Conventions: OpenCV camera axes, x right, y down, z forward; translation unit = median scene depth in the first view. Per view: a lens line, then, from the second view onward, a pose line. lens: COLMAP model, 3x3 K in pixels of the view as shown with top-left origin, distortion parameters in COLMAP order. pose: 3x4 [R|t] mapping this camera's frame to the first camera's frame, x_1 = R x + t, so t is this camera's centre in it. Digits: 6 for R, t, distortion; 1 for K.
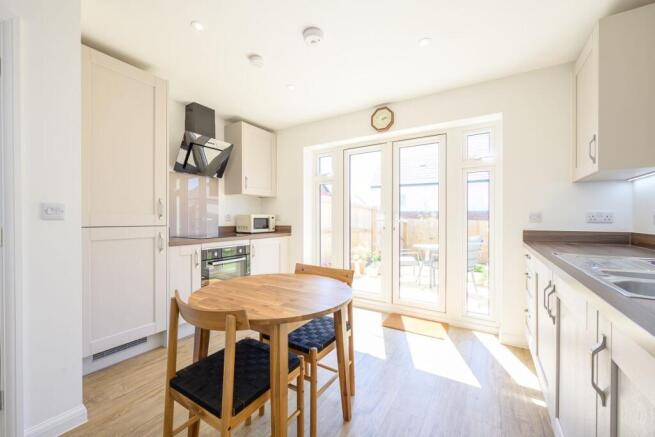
lens RADIAL K [[263.1, 0, 328.0], [0, 263.1, 220.4], [0, 0, 1]] dist [-0.002585, -0.000413]
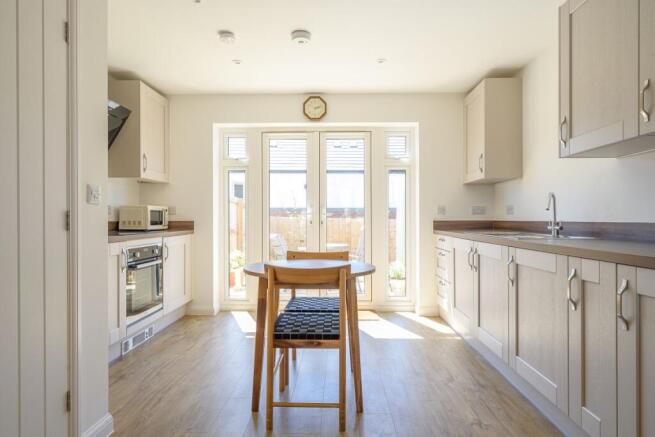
lens RADIAL K [[404.9, 0, 328.7], [0, 404.9, 220.8], [0, 0, 1]] dist [0.004599, -0.000657]
pose [[0.855162, -0.004369, 0.518342, -0.504913], [0.007037, 0.999970, -0.003181, 0.031652], [-0.518312, 0.006368, 0.855168, -0.282879]]
